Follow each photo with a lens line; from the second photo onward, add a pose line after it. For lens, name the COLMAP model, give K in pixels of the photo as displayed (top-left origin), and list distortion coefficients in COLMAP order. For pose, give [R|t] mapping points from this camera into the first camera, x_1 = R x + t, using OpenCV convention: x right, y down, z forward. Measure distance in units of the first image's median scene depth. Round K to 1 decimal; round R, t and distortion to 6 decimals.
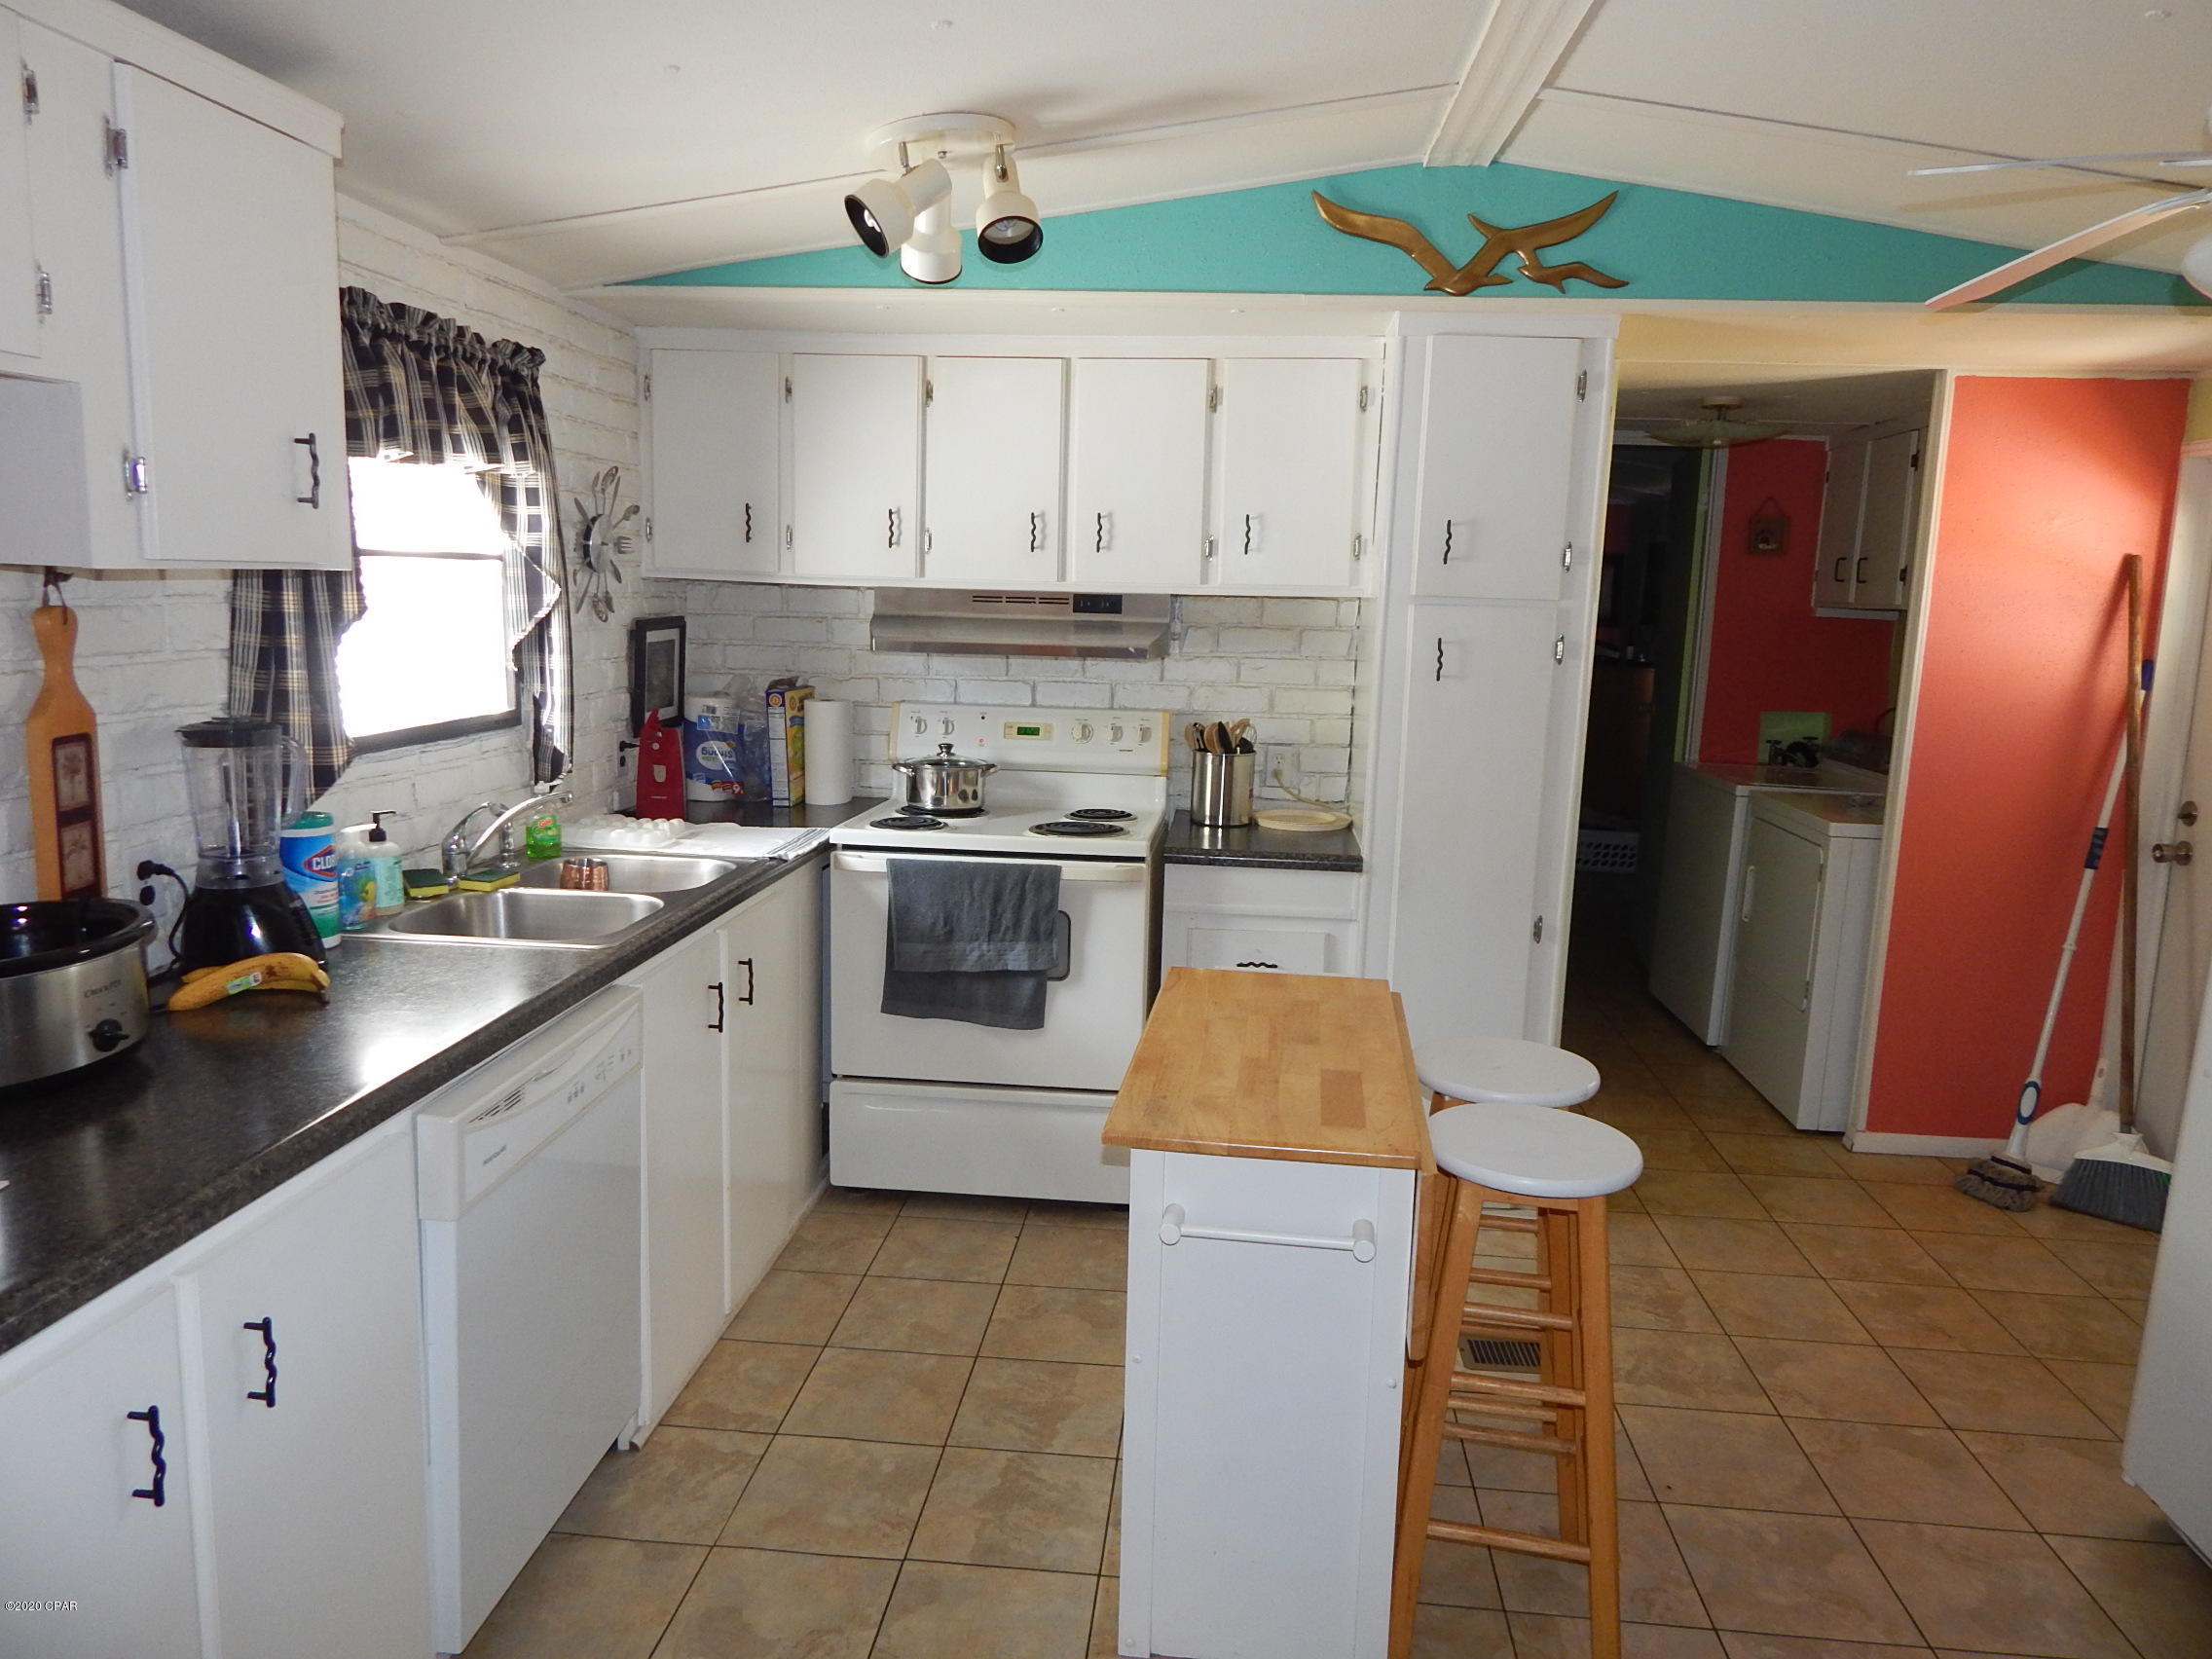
lens RADIAL K [[1459.2, 0, 1116.3], [0, 1459.2, 817.4], [0, 0, 1]] dist [0.008932, -0.007748]
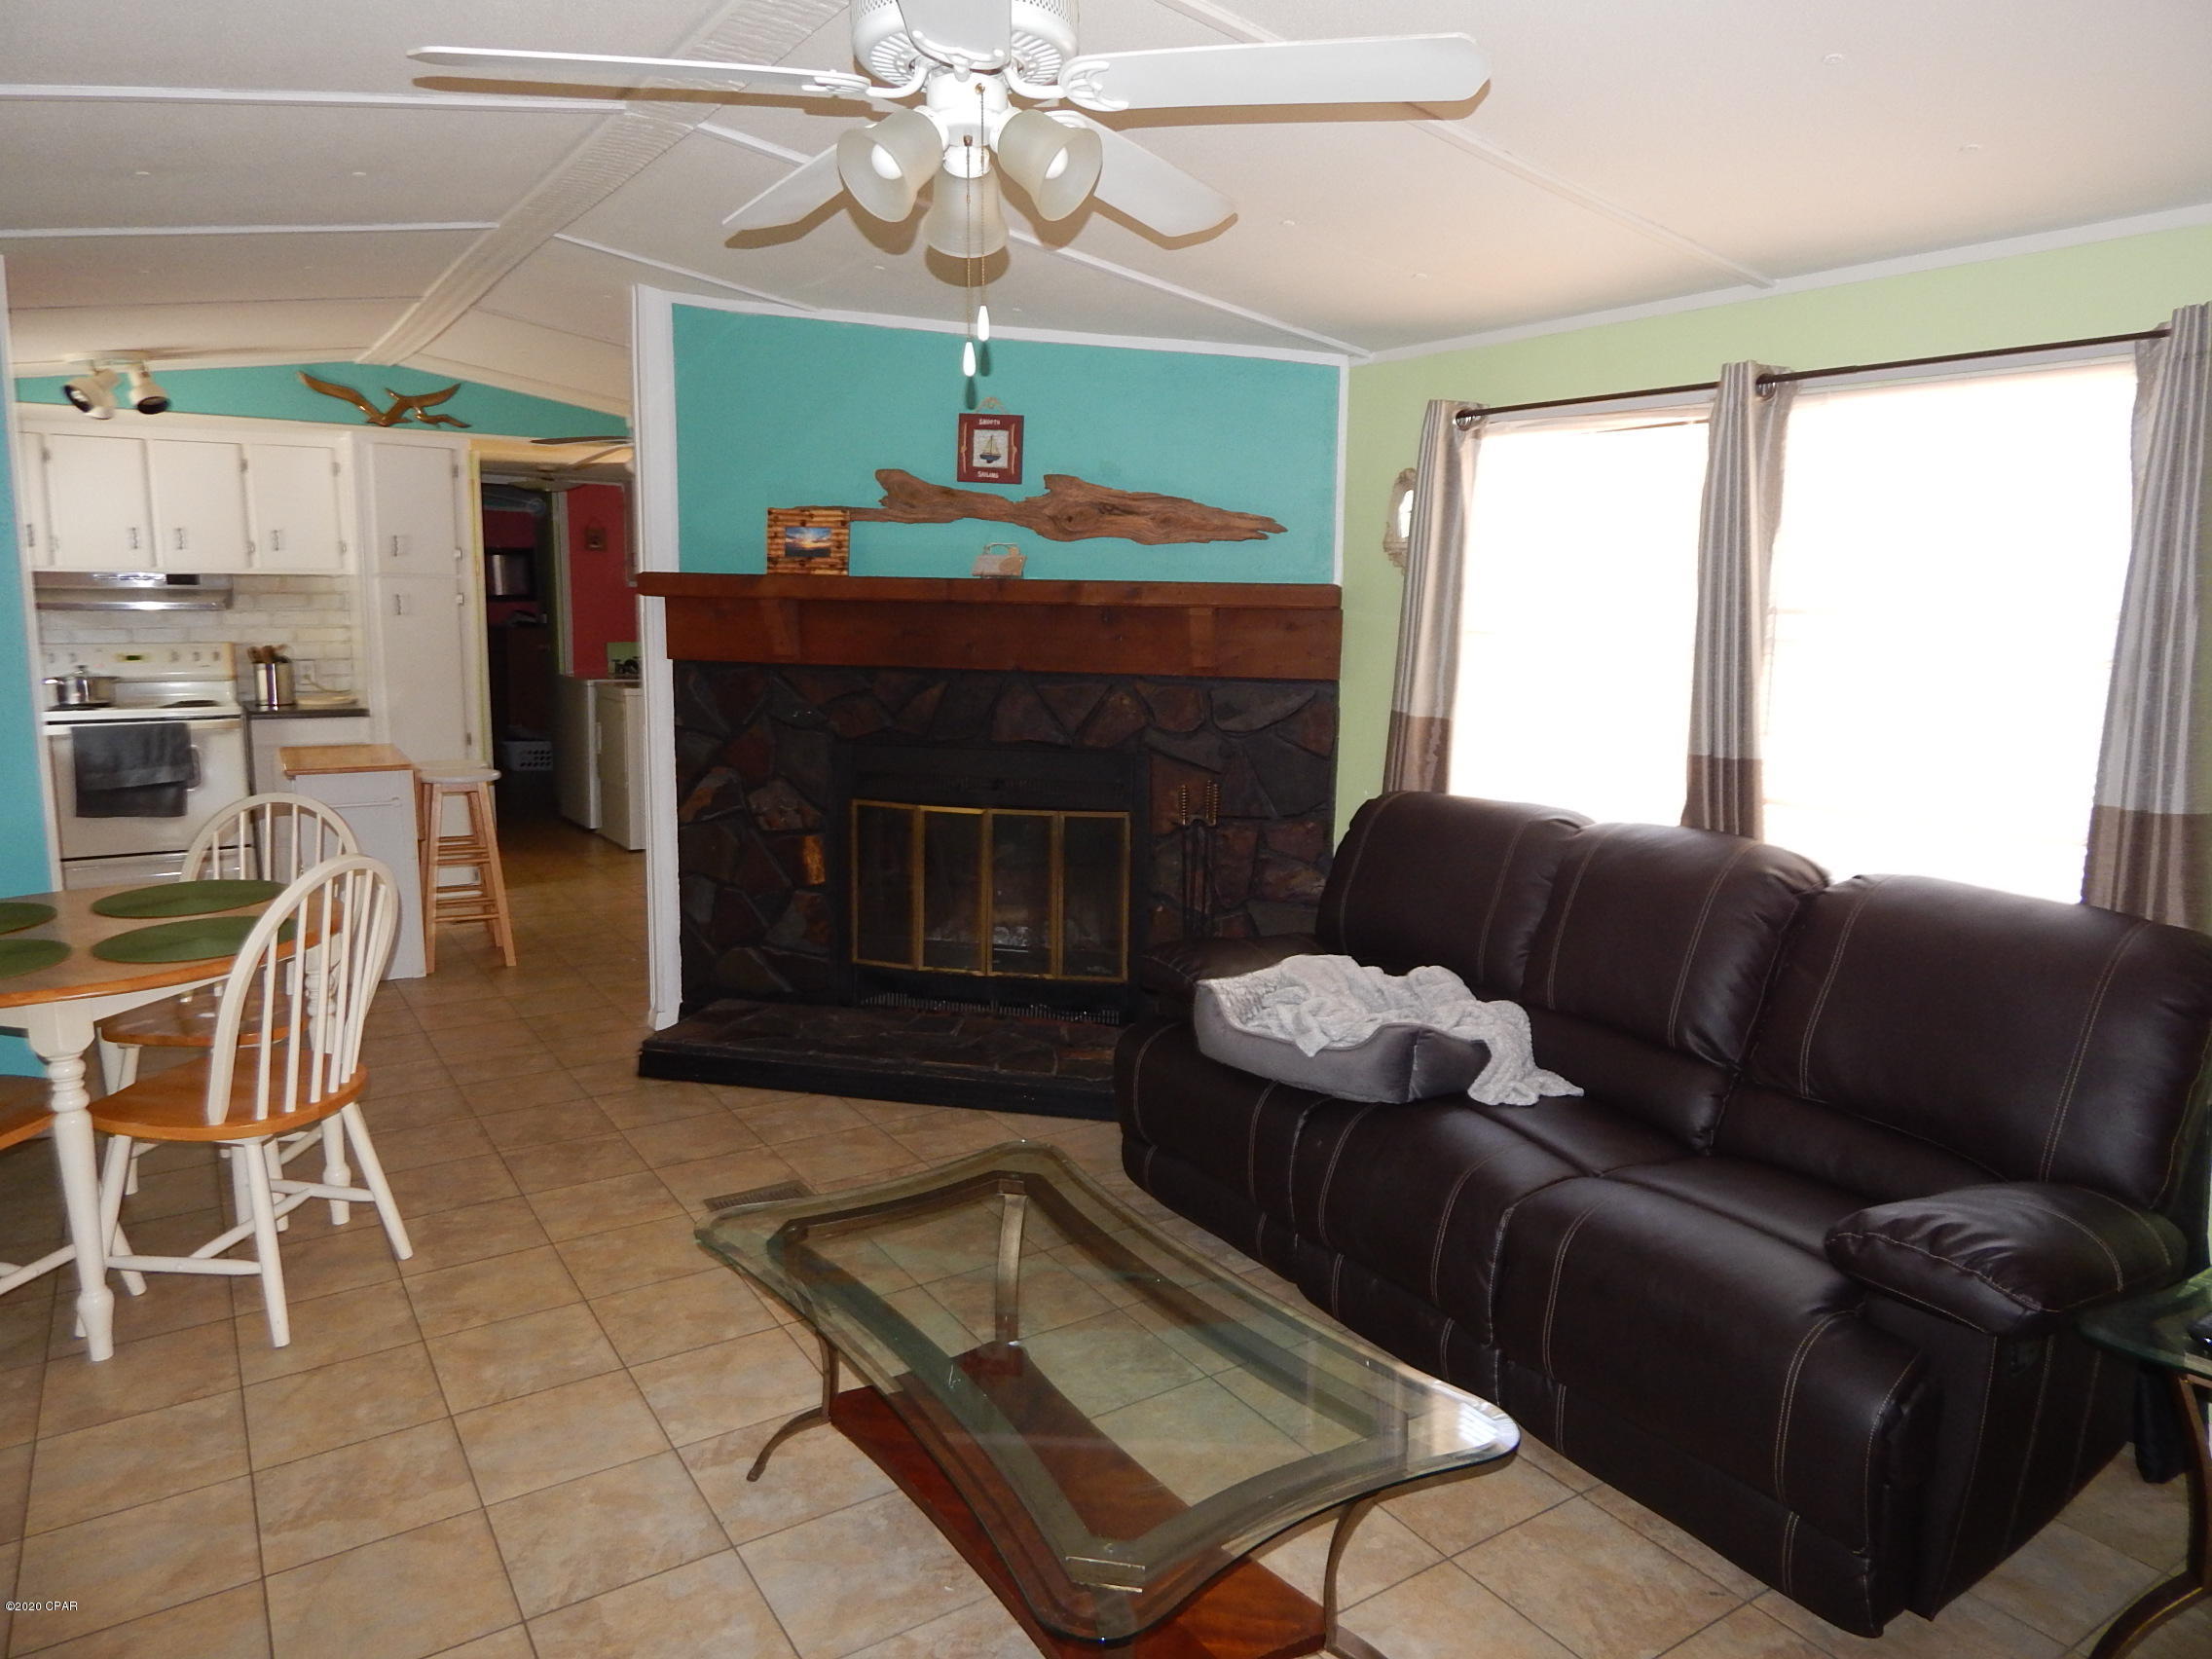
lens RADIAL K [[1459.2, 0, 1116.3], [0, 1459.2, 817.4], [0, 0, 1]] dist [0.008932, -0.007748]
pose [[0.782103, -0.111070, 0.613171, -0.243862], [0.106667, 0.993326, 0.043876, 0.180115], [-0.613952, 0.031090, 0.788731, -1.067119]]
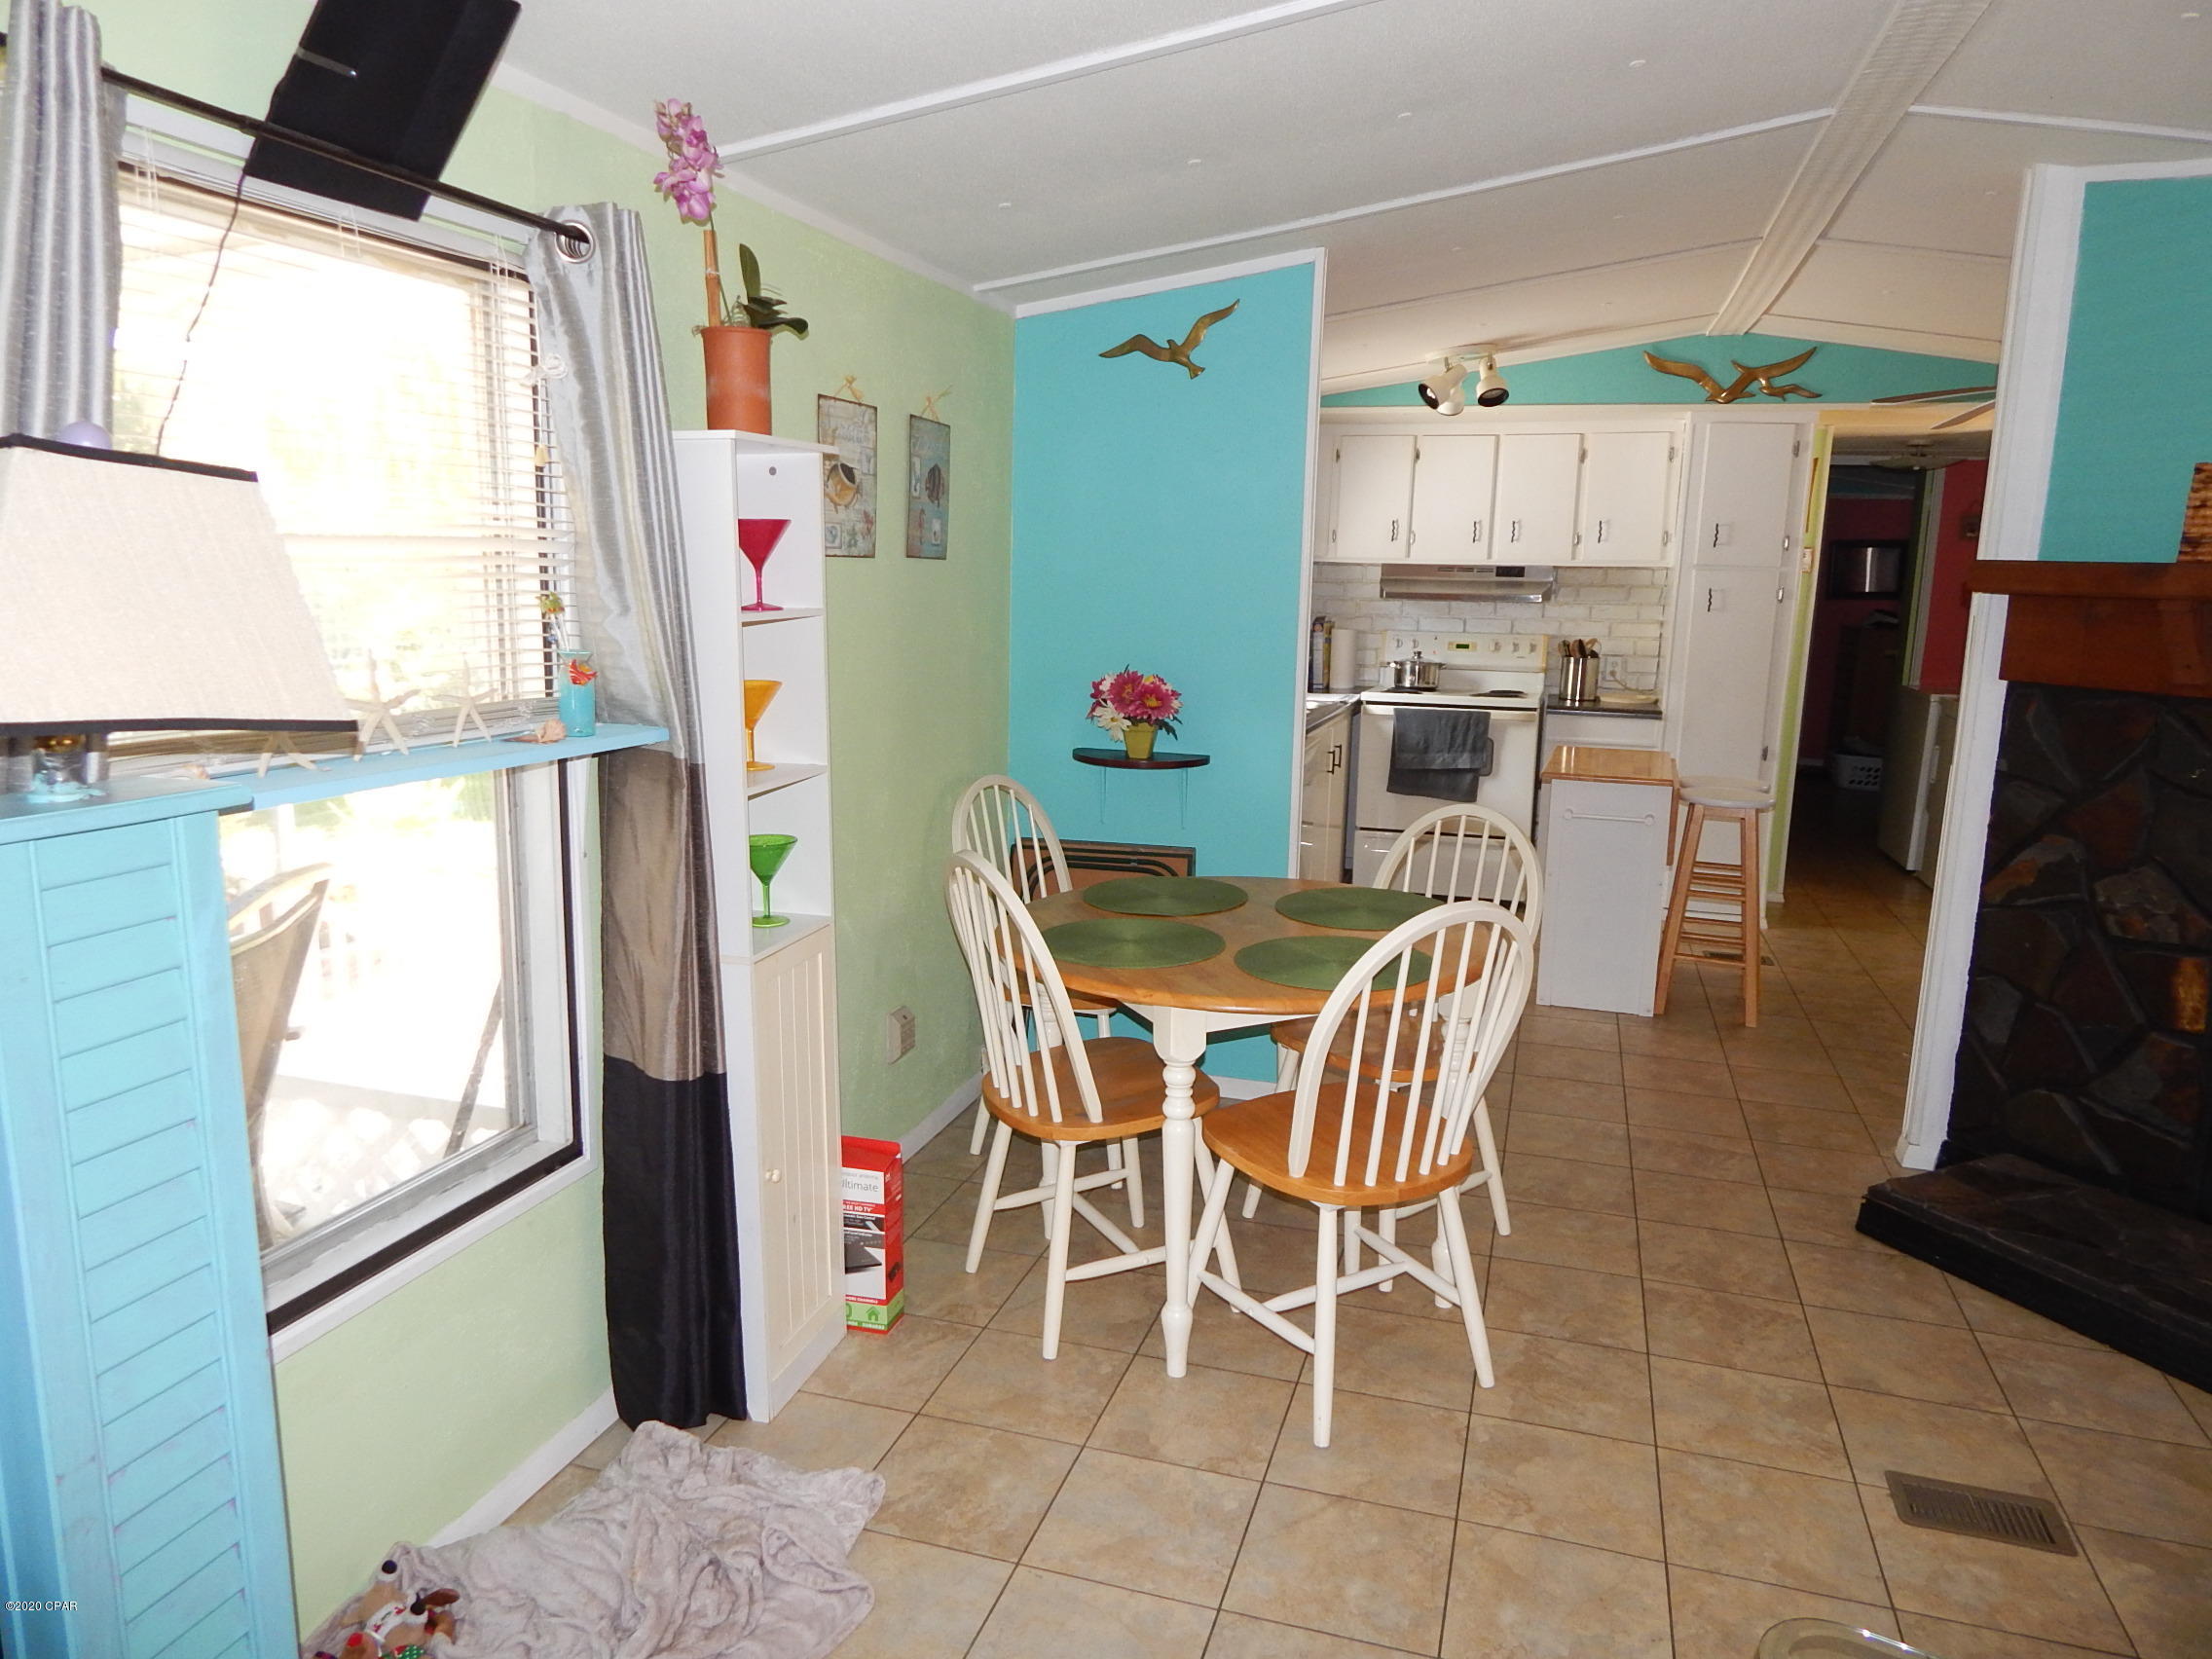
lens RADIAL K [[1459.2, 0, 1116.3], [0, 1459.2, 817.4], [0, 0, 1]] dist [0.008932, -0.007748]
pose [[0.977864, 0.029969, -0.207086, -0.105601], [-0.028708, 0.999546, 0.009094, 0.151882], [0.207264, -0.002947, 0.978281, -0.850315]]
